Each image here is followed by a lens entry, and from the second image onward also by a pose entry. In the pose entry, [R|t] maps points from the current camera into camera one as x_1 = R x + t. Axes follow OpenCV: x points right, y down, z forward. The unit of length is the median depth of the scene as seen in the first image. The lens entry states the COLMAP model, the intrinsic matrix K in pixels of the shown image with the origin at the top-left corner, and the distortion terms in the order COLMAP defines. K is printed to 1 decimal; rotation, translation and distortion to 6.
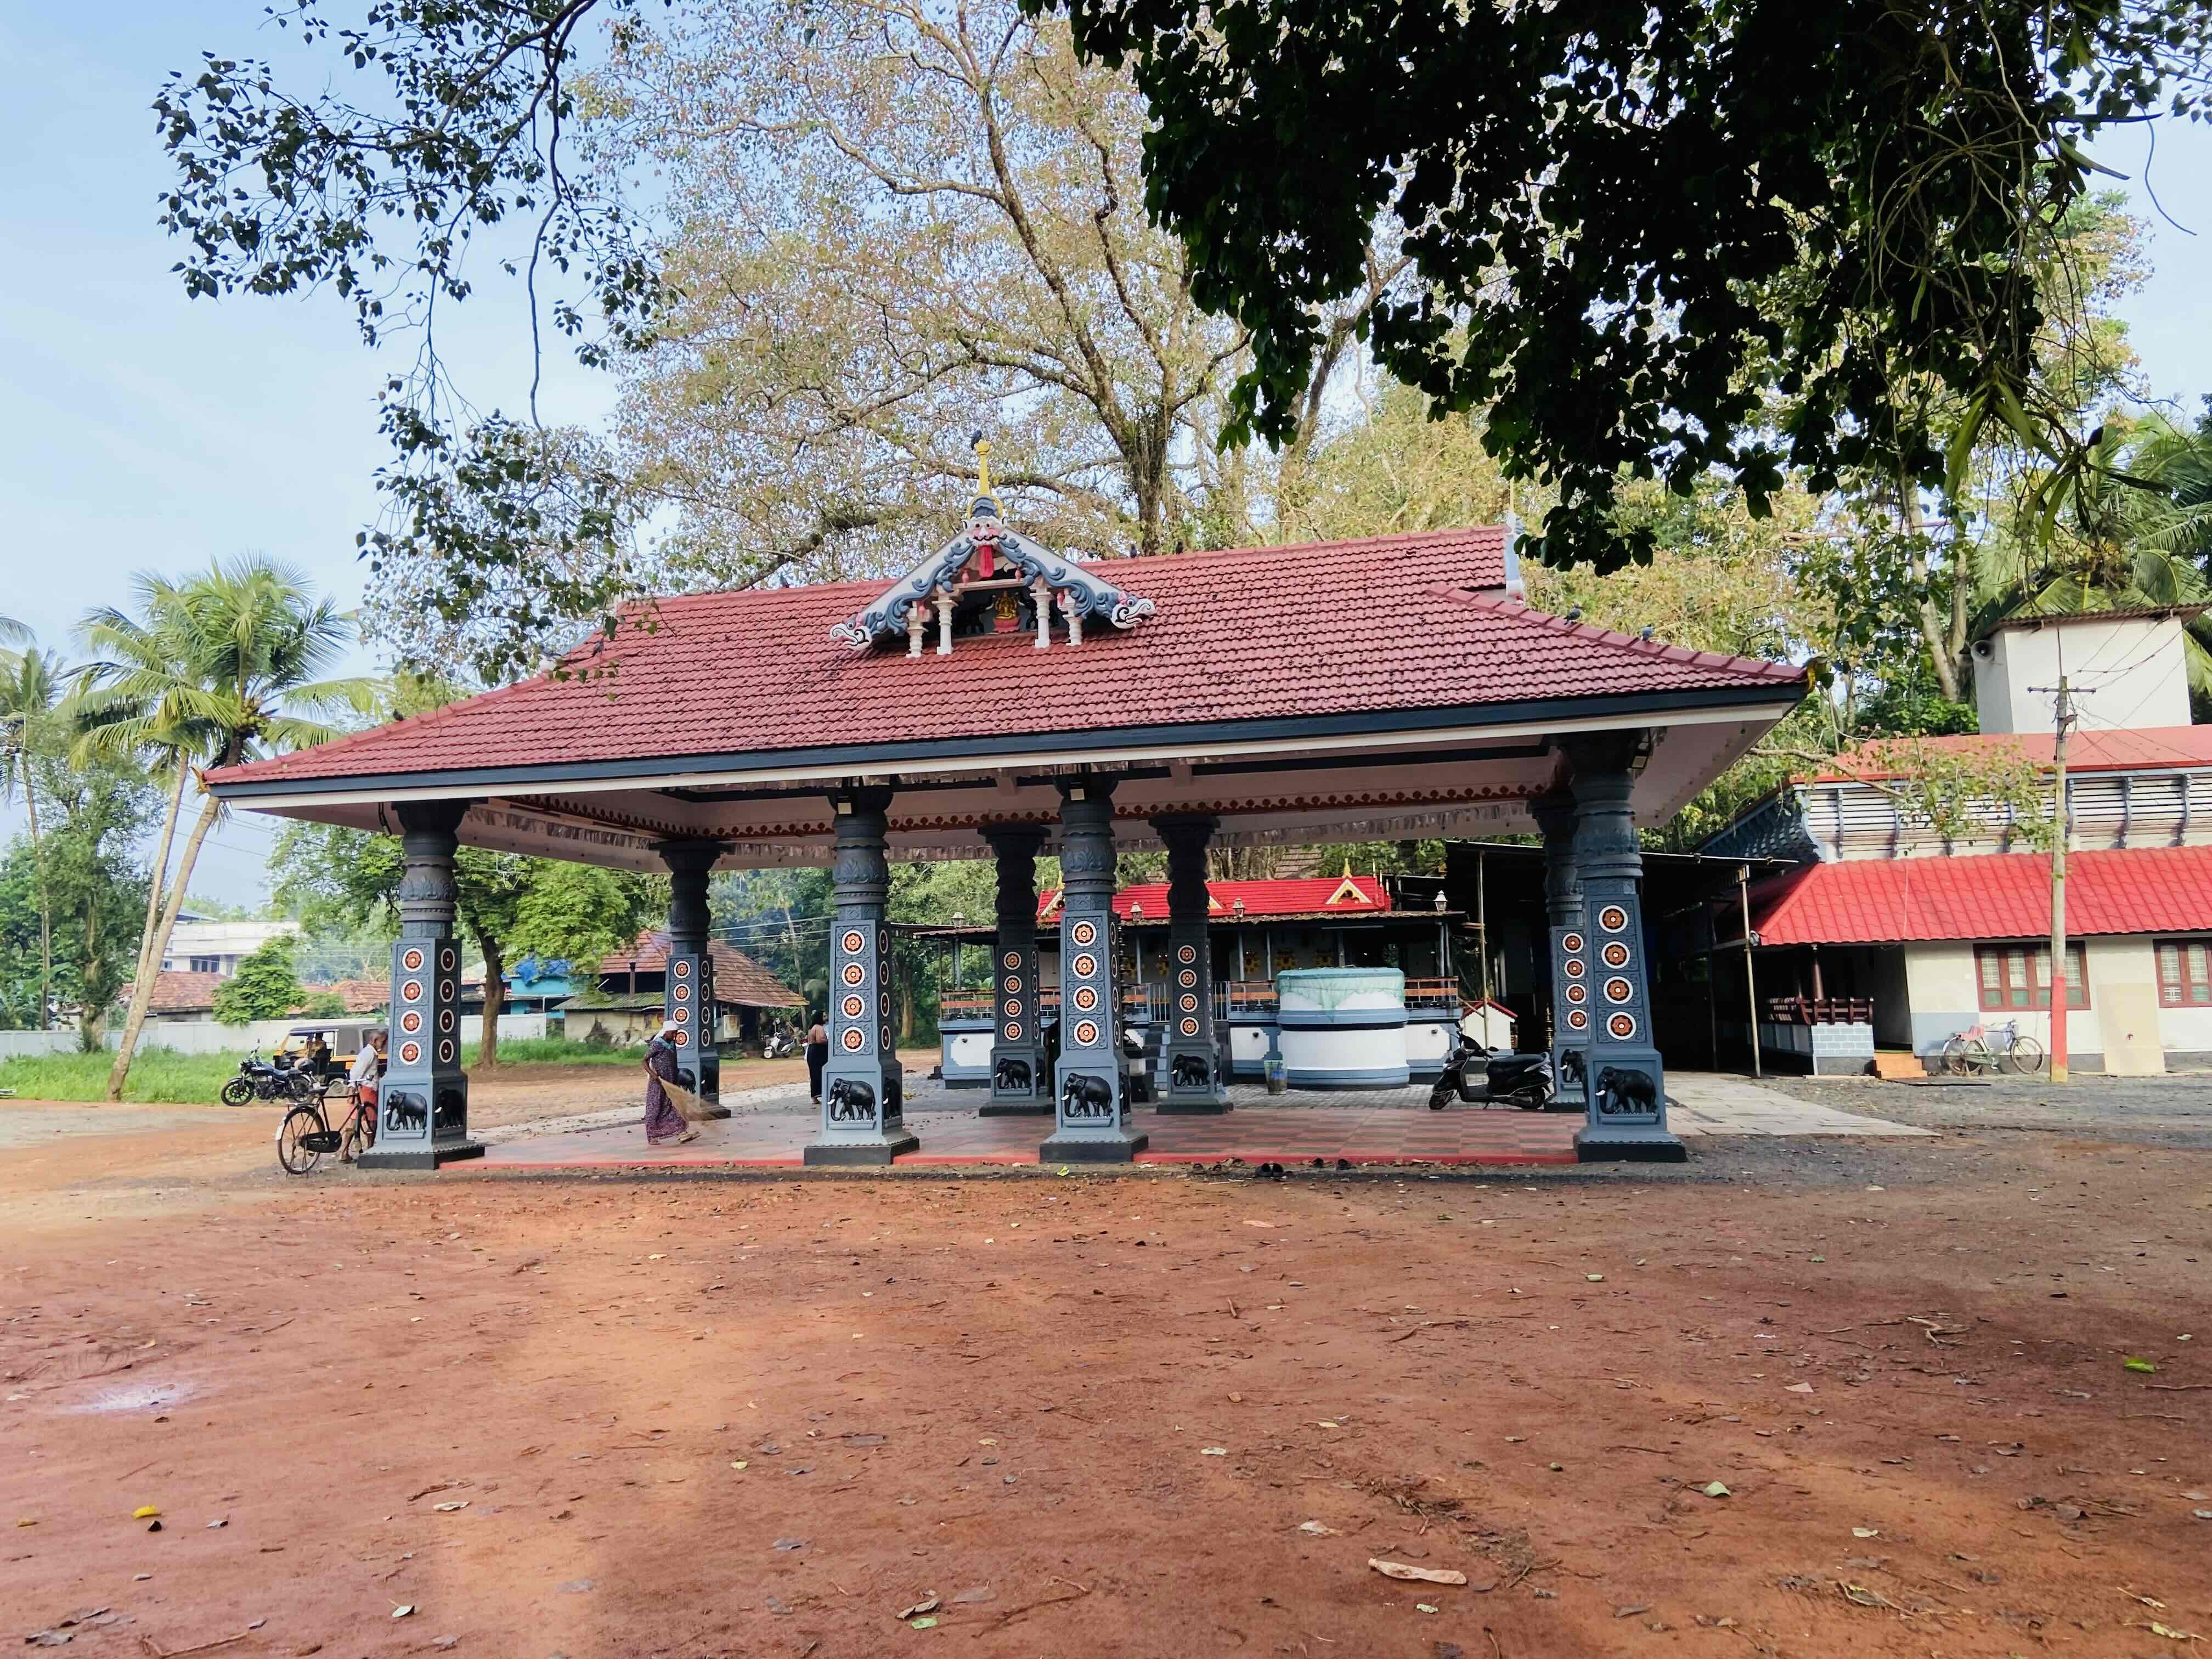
lens RADIAL K [[1724.0, 0, 1102.0], [0, 1724.0, 789.4], [0, 0, 1]] dist [0.138346, -0.184456]
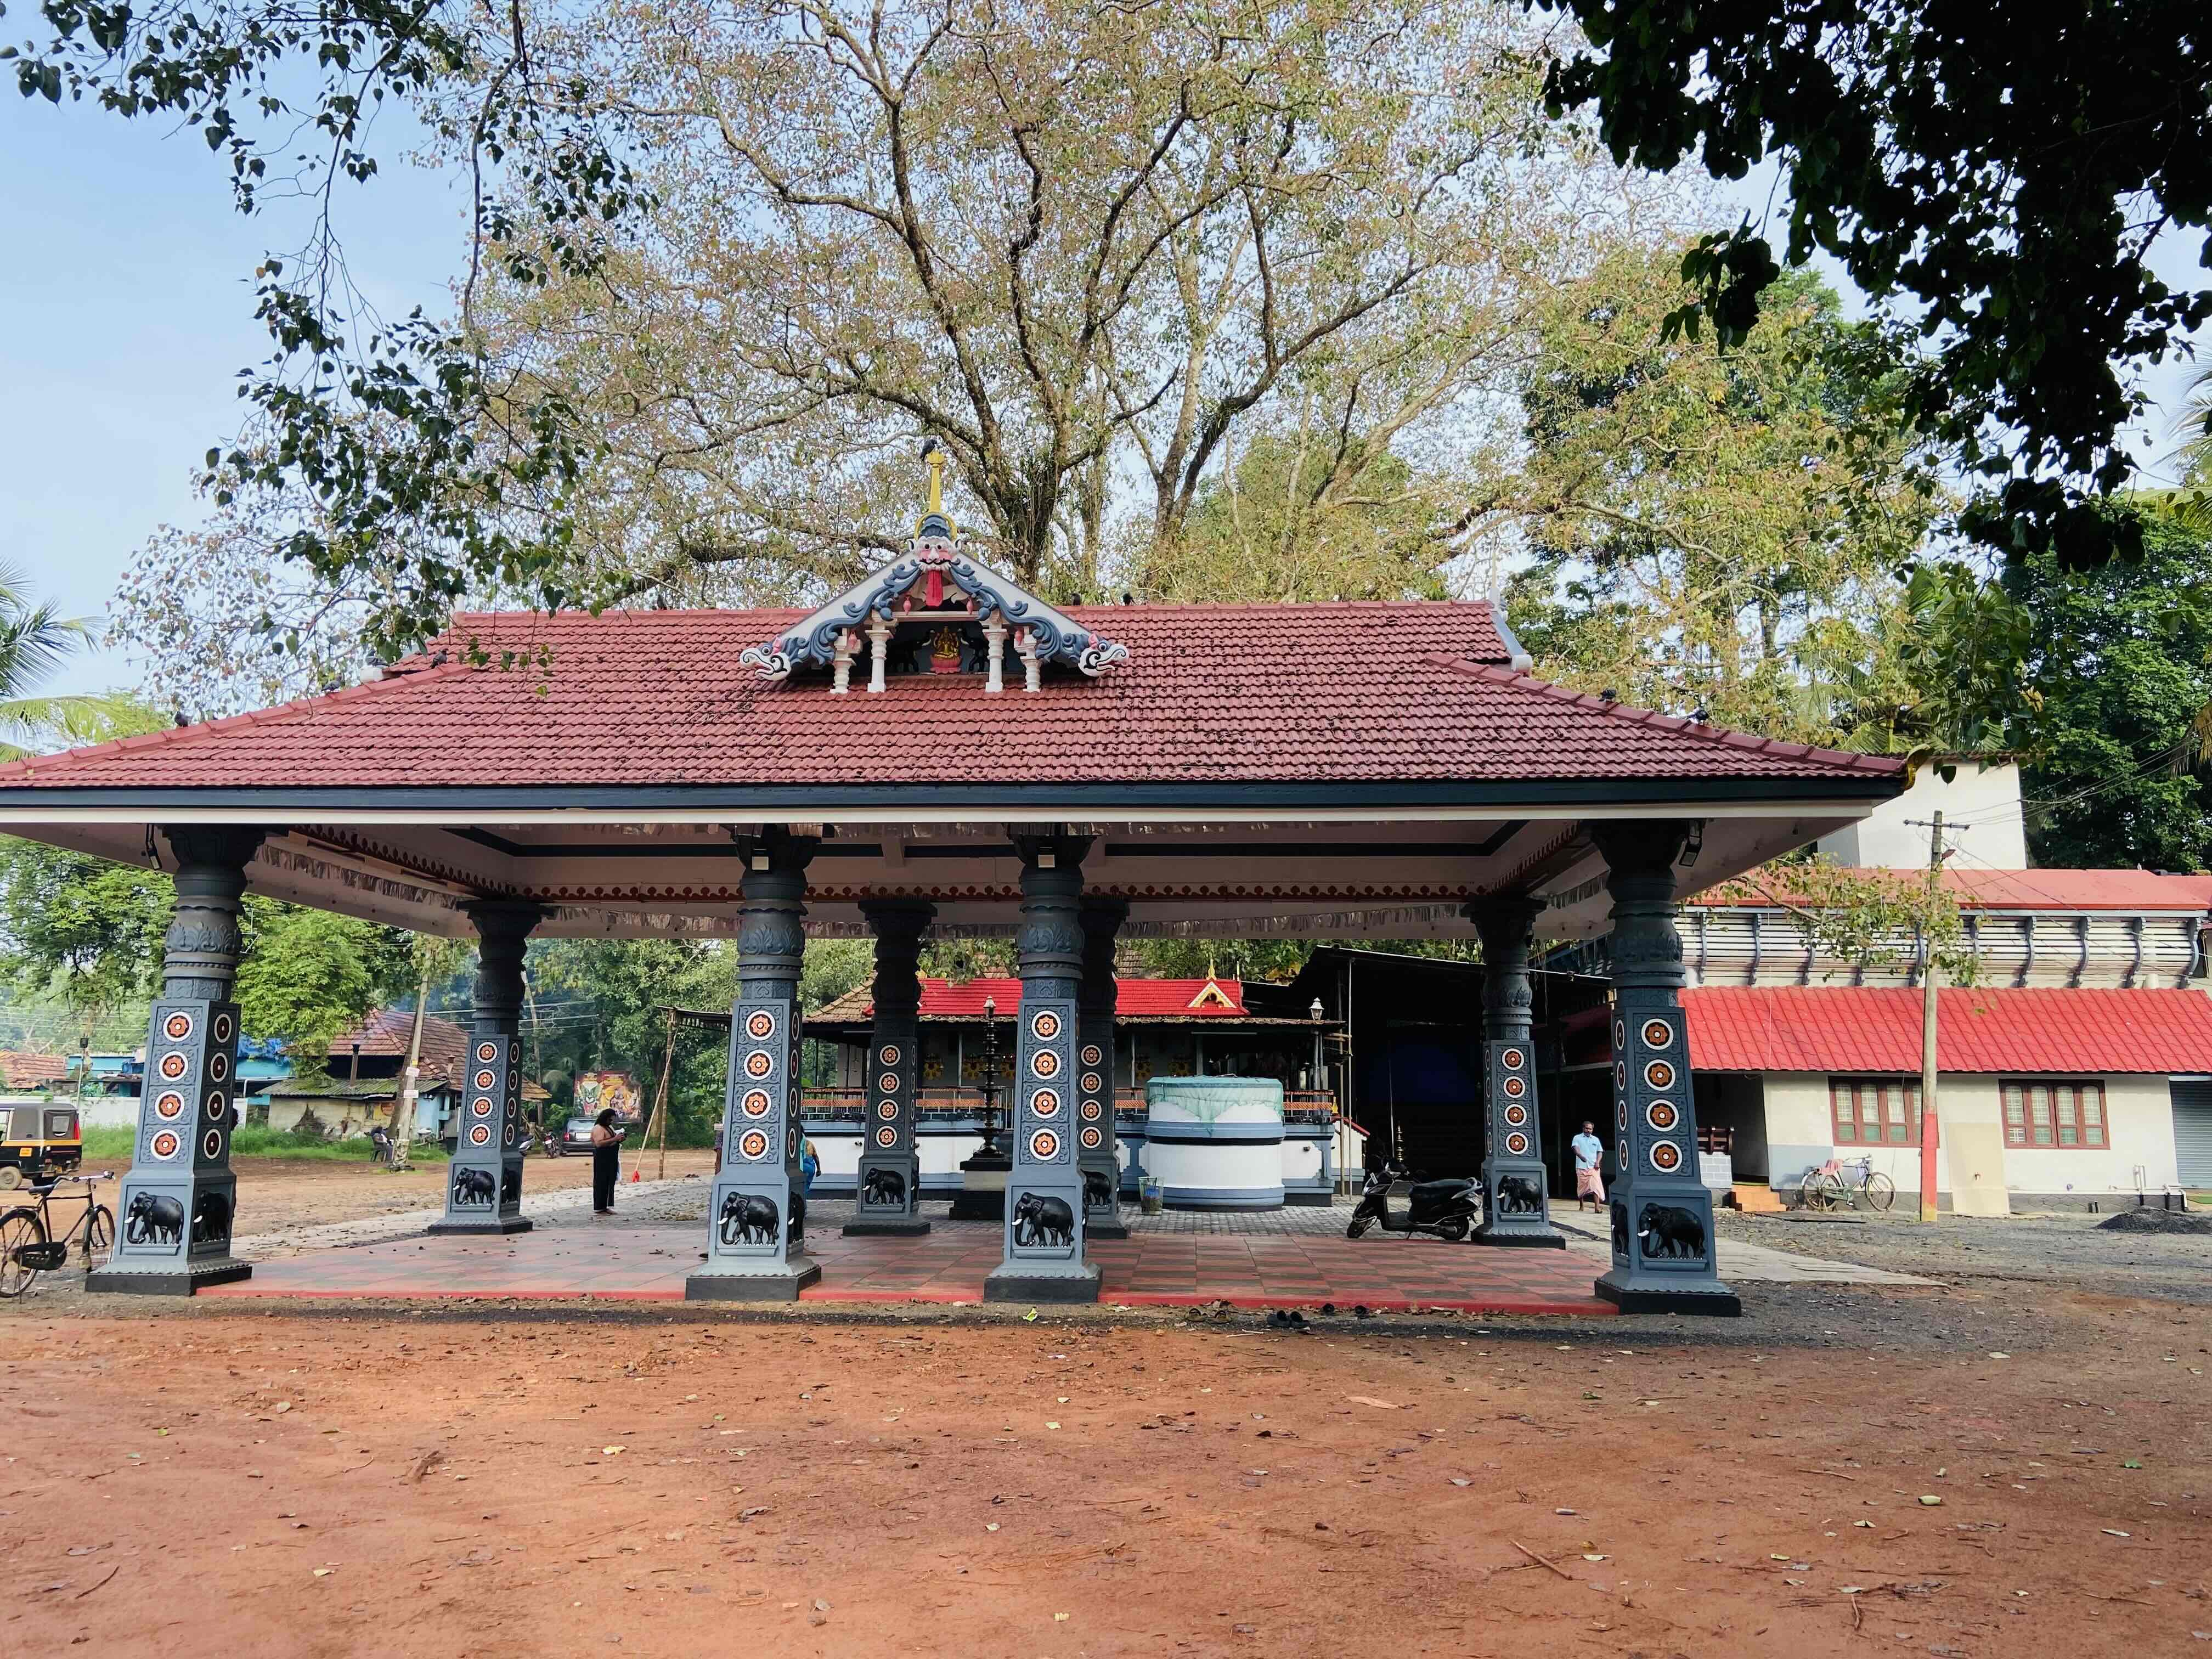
lens RADIAL K [[1699.3, 0, 1108.3], [0, 1699.3, 803.9], [0, 0, 1]] dist [0.136186, -0.172274]
pose [[0.985372, 0.062011, 0.158736, -0.109952], [-0.053463, 0.996909, -0.057567, 0.019847], [-0.161815, 0.048238, 0.985641, 0.151838]]
